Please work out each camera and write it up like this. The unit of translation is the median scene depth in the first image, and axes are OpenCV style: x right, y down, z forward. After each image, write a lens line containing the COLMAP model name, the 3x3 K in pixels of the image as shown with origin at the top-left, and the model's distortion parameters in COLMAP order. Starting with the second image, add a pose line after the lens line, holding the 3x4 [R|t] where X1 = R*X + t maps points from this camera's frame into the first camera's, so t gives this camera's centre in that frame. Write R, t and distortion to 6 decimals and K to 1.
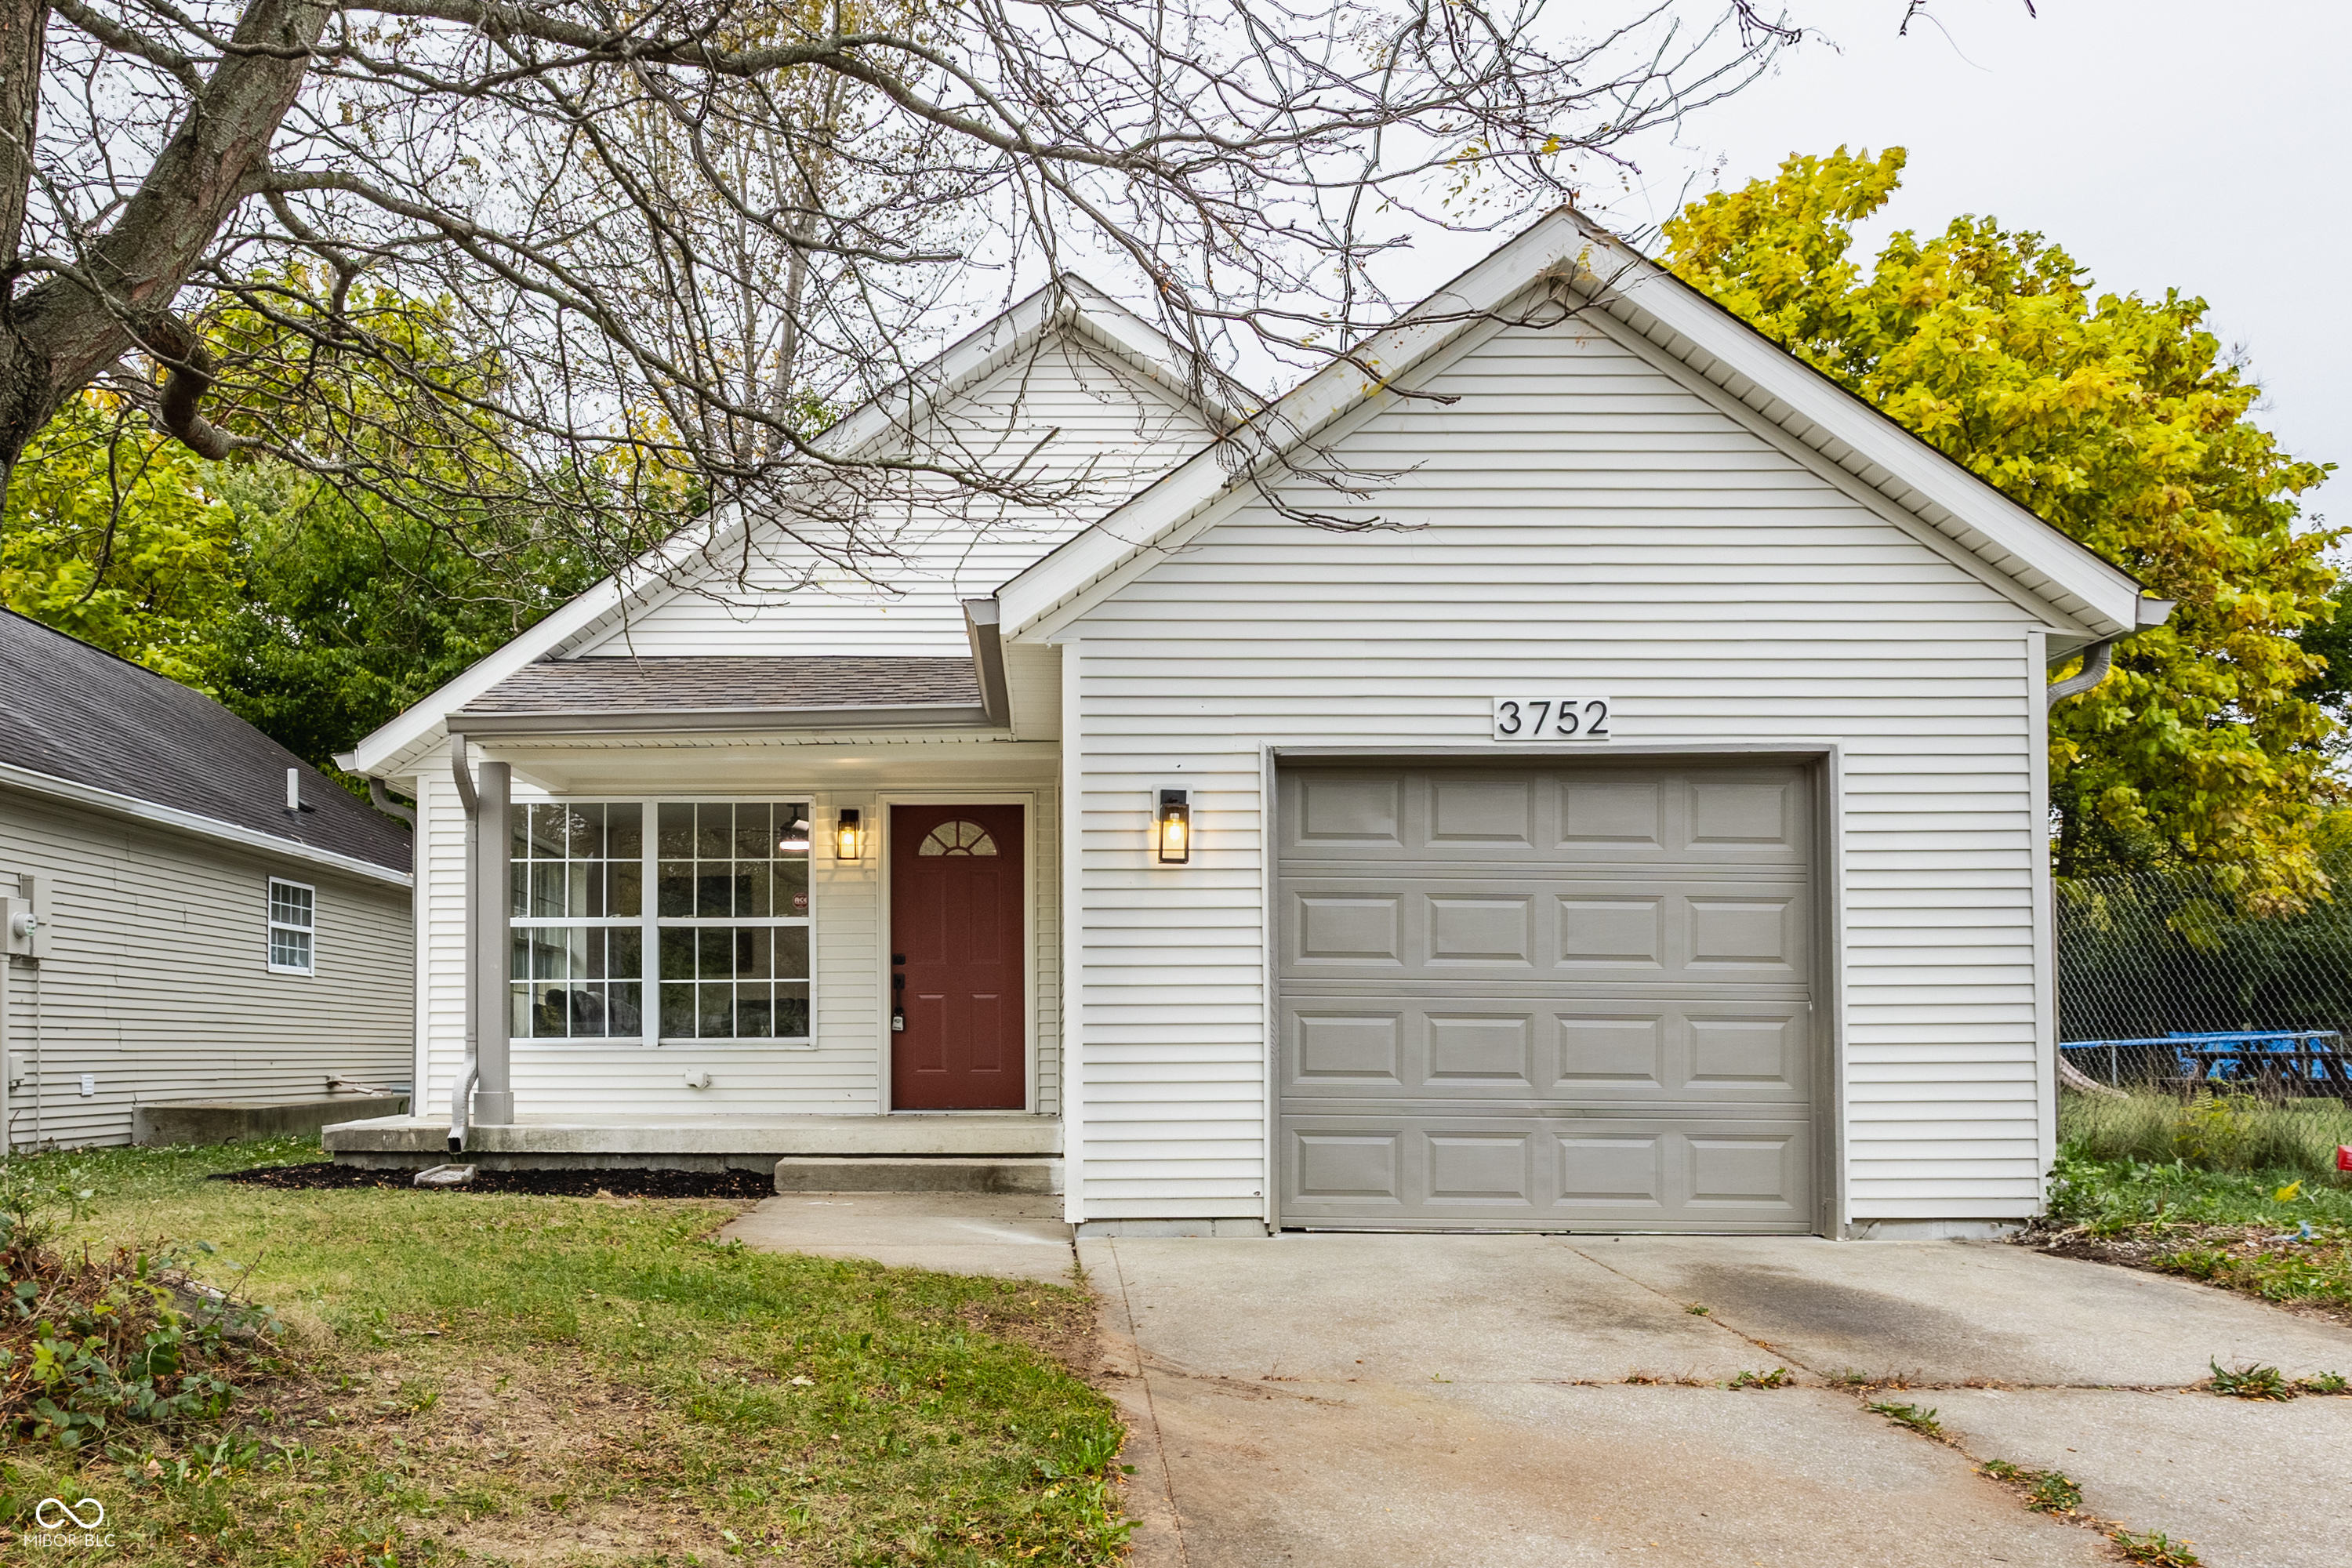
lens RADIAL K [[1155.4, 0, 1216.5], [0, 1155.4, 802.4], [0, 0, 1]] dist [0.001045, 0.000987]
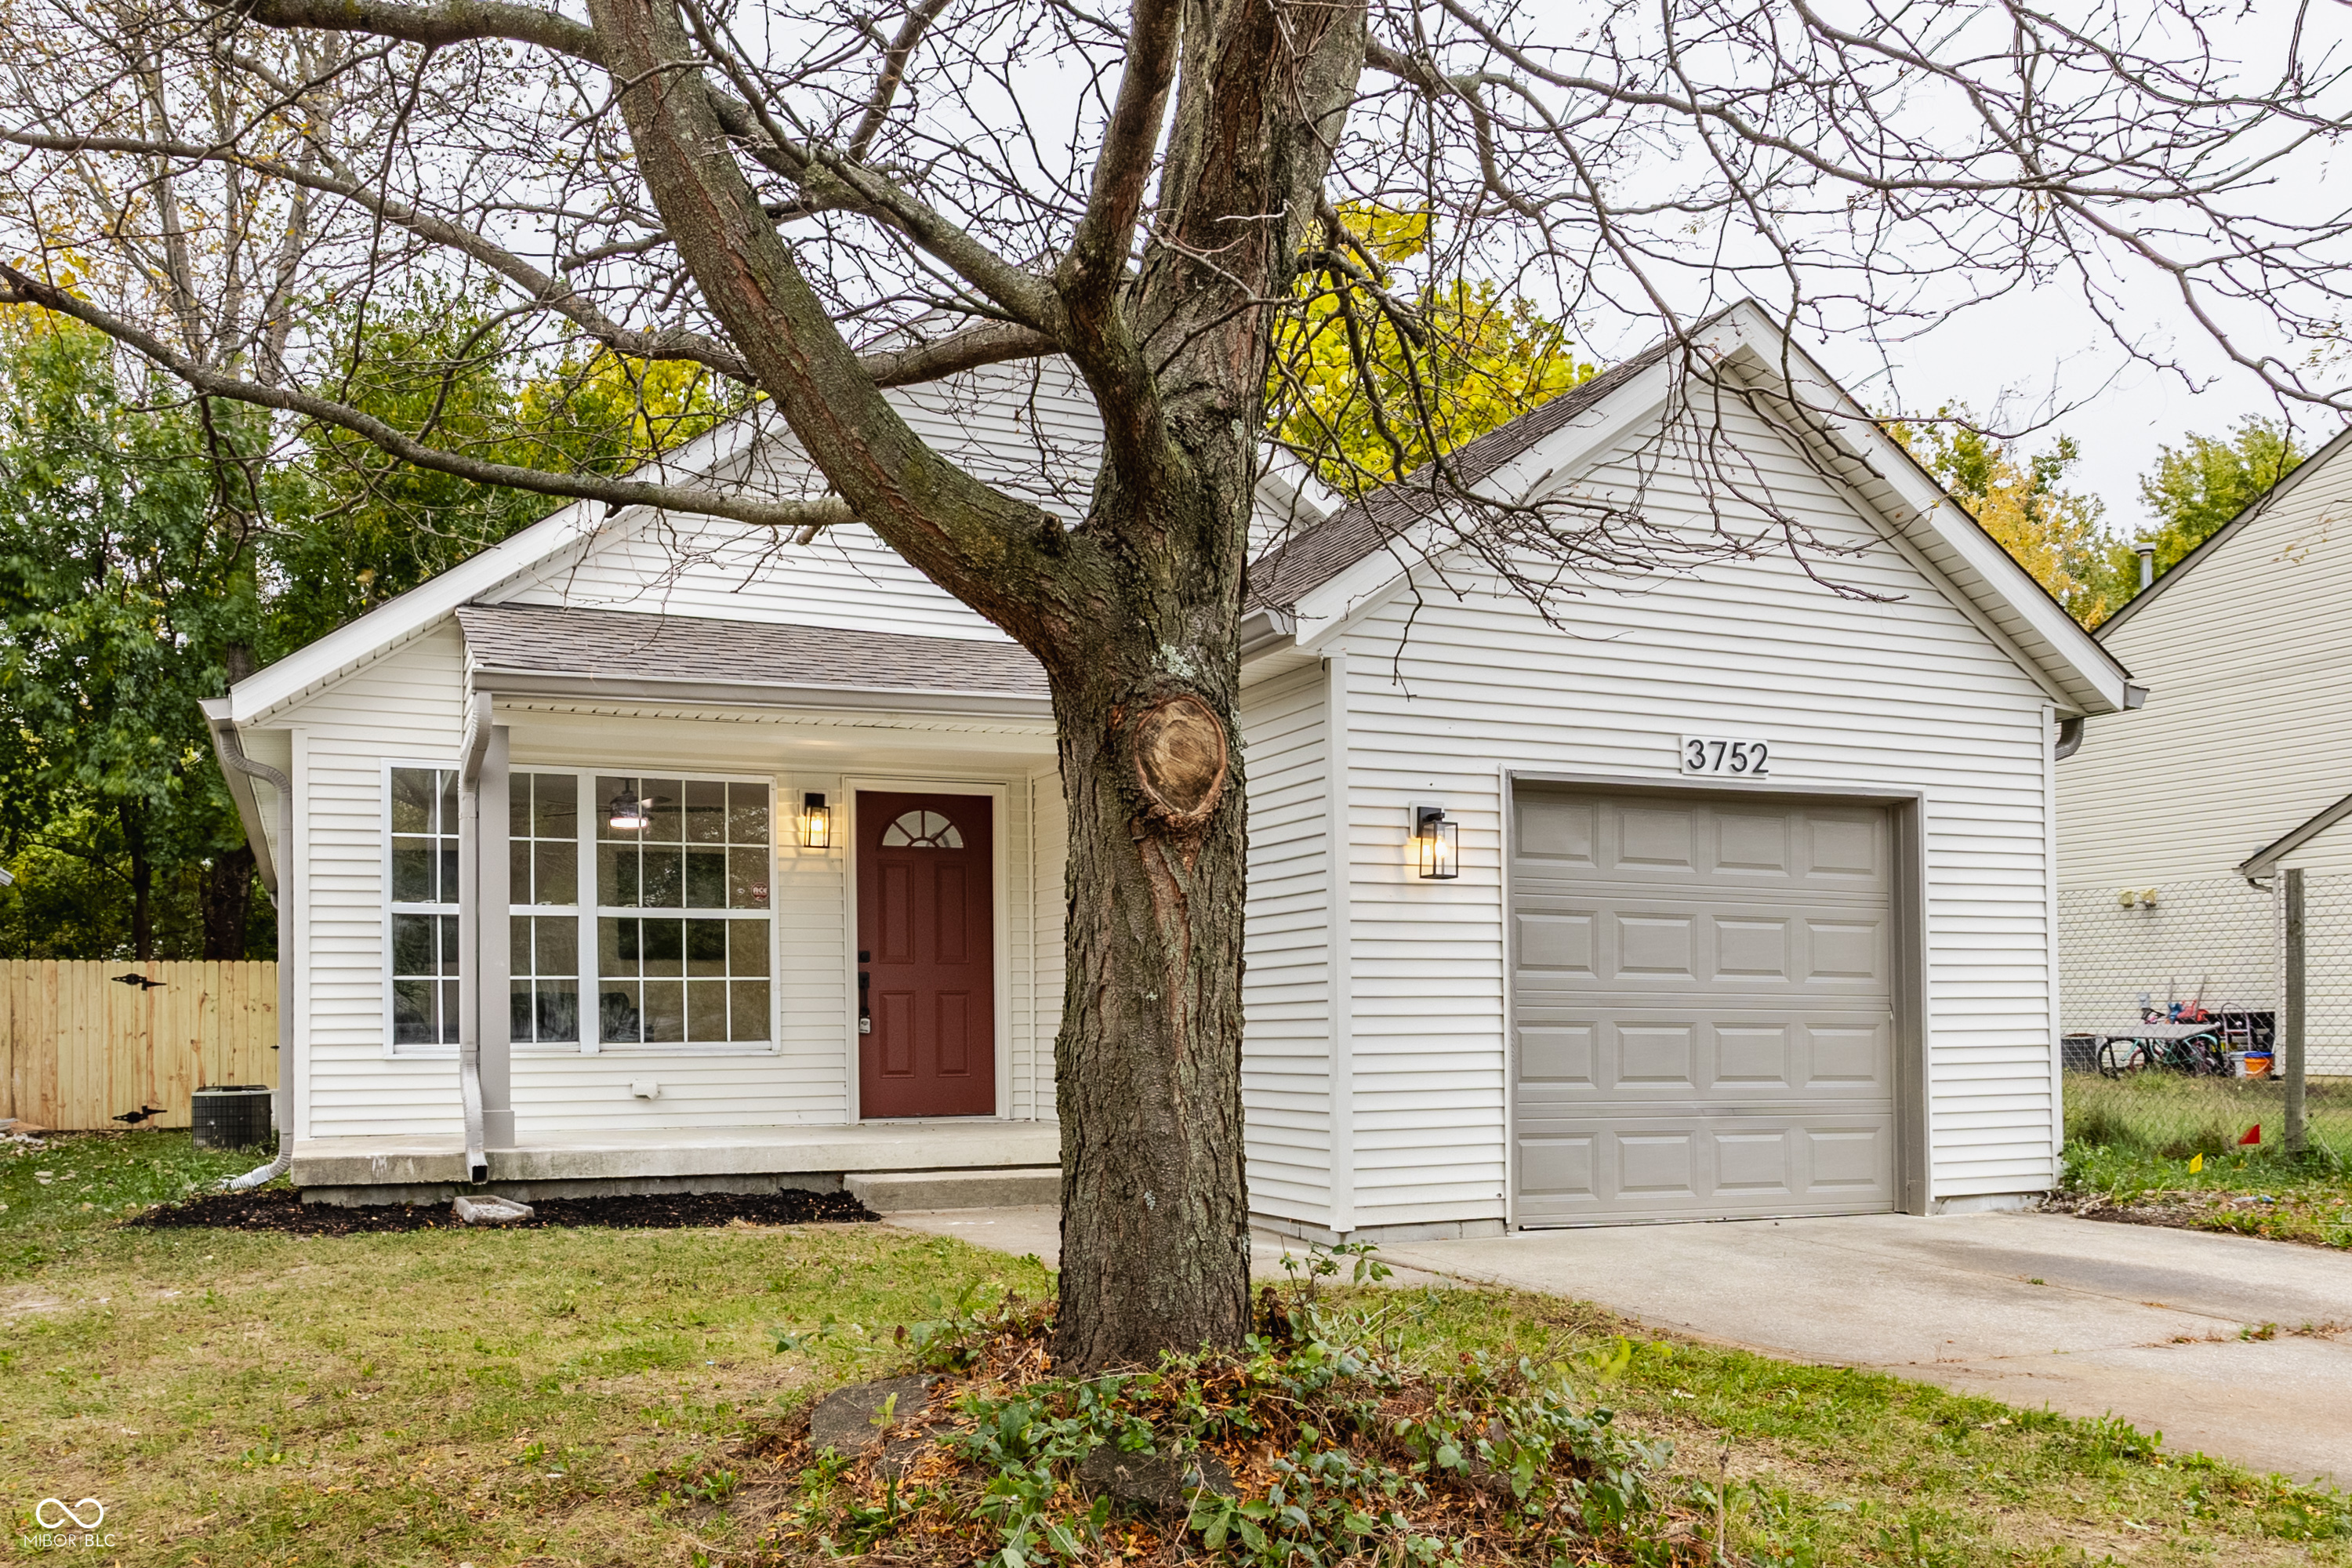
lens RADIAL K [[1155.4, 0, 1263.6], [0, 1155.4, 792.3], [0, 0, 1]] dist [0.001045, 0.000987]
pose [[0.966483, 0.049073, 0.251998, -0.402326], [-0.048257, 0.998791, -0.009420, -0.006562], [-0.252155, -0.003056, 0.967682, 0.033483]]
